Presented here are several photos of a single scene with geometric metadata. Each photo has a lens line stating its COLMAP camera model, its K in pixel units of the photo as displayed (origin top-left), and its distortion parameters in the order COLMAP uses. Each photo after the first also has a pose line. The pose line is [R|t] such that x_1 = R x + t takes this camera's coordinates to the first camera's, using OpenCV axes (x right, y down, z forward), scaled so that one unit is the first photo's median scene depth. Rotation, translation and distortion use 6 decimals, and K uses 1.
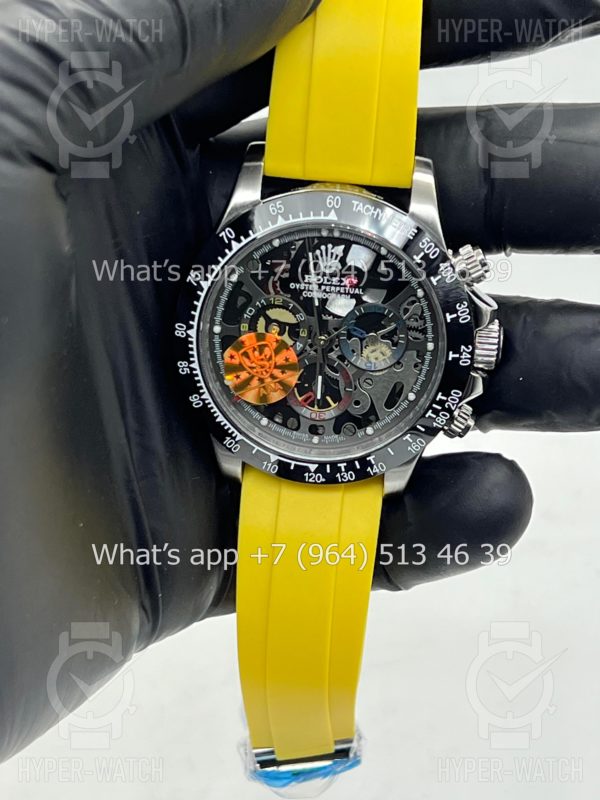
lens RADIAL K [[1872.1, 0, 300.0], [0, 1872.1, 400.0], [0, 0, 1]] dist [0.257744, -0.804881]
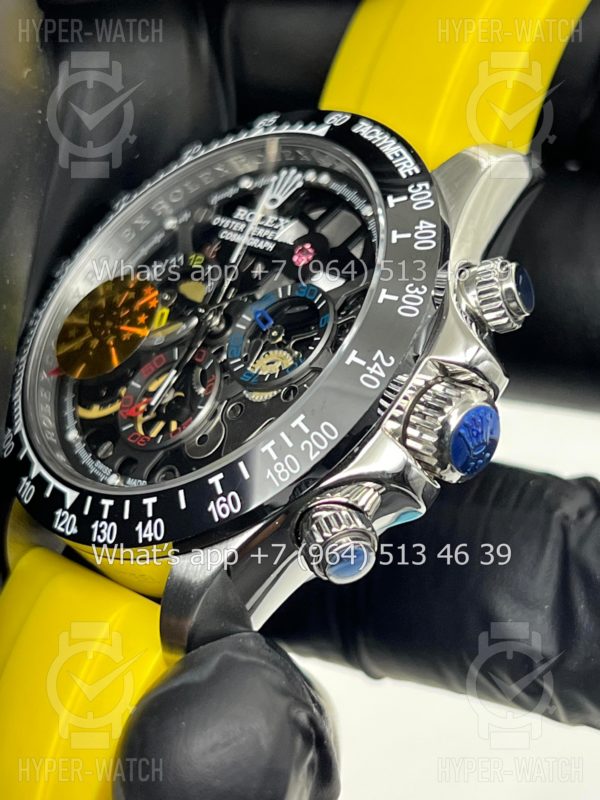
lens RADIAL K [[1872.1, 0, 300.0], [0, 1872.1, 400.0], [0, 0, 1]] dist [0.257744, -0.804881]
pose [[0.732946, 0.211043, -0.646723, 0.406744], [-0.599683, 0.649299, -0.467751, 0.235424], [0.321201, 0.730665, 0.602460, 0.679500]]
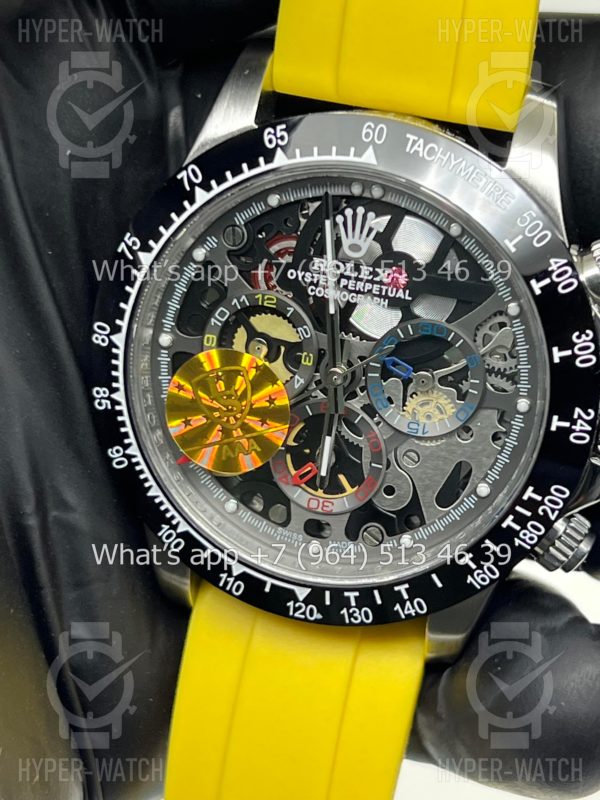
lens RADIAL K [[1872.1, 0, 300.0], [0, 1872.1, 400.0], [0, 0, 1]] dist [0.257744, -0.804881]
pose [[0.987204, 0.102770, -0.121926, 0.072024], [-0.111434, 0.991545, -0.066485, 0.015631], [0.114062, 0.079221, 0.990310, 0.422453]]
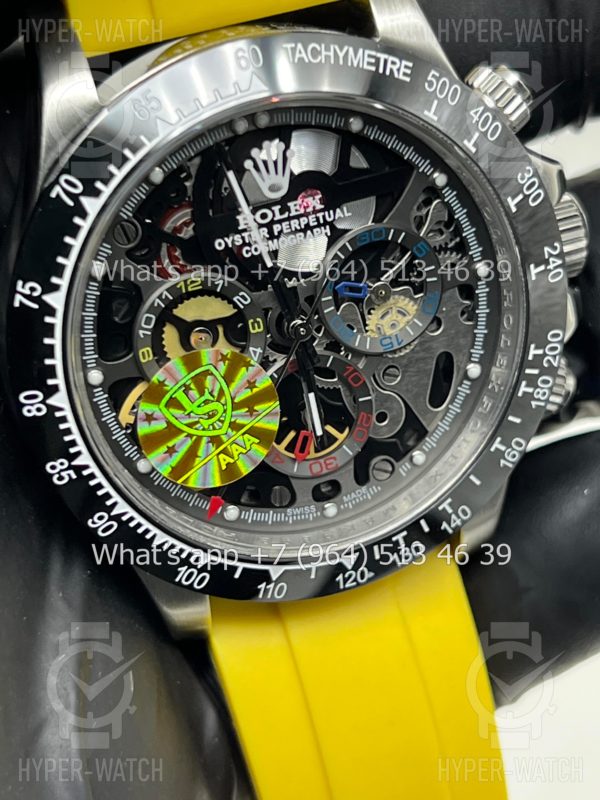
lens RADIAL K [[1872.1, 0, 300.0], [0, 1872.1, 400.0], [0, 0, 1]] dist [0.257744, -0.804881]
pose [[0.902491, -0.346762, 0.255470, -0.126757], [0.341110, 0.937589, 0.067606, -0.047649], [-0.262969, 0.026129, 0.964450, 0.497237]]
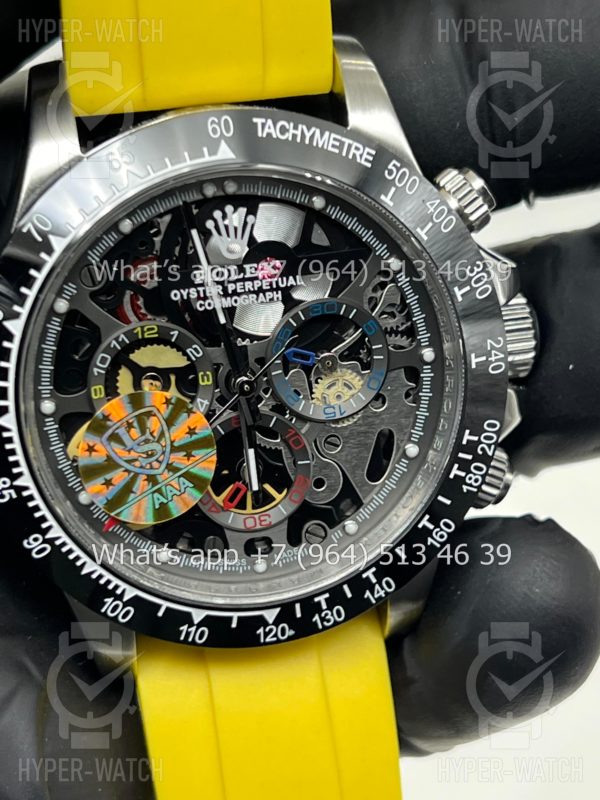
lens RADIAL K [[1872.1, 0, 300.0], [0, 1872.1, 400.0], [0, 0, 1]] dist [0.257744, -0.804881]
pose [[0.952575, -0.212823, 0.217501, -0.092972], [0.228213, 0.972428, -0.047979, 0.002935], [-0.201293, 0.095340, 0.974880, 0.457314]]
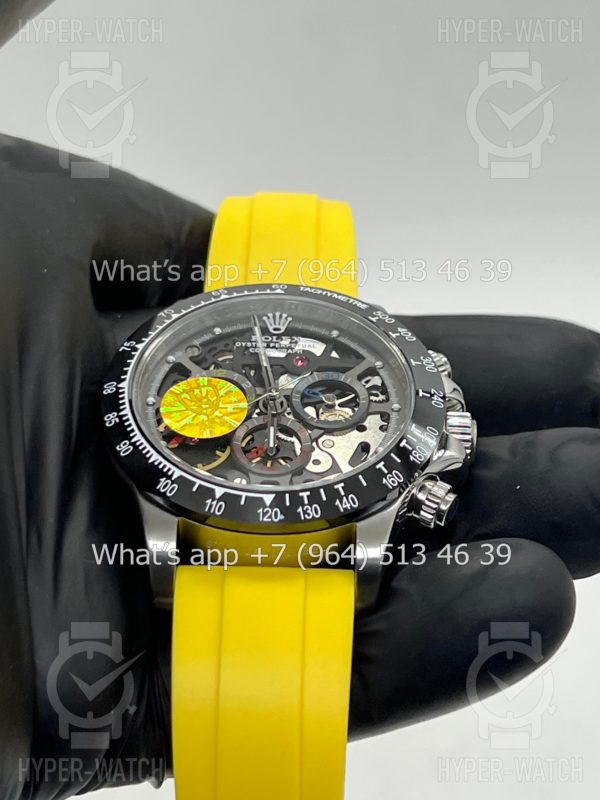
lens RADIAL K [[1872.1, 0, 300.0], [0, 1872.1, 400.0], [0, 0, 1]] dist [0.257744, -0.804881]
pose [[0.995271, 0.028679, 0.092811, -0.056404], [0.068578, 0.469236, -0.880406, 0.736395], [-0.068800, 0.882607, 0.465050, 0.592052]]
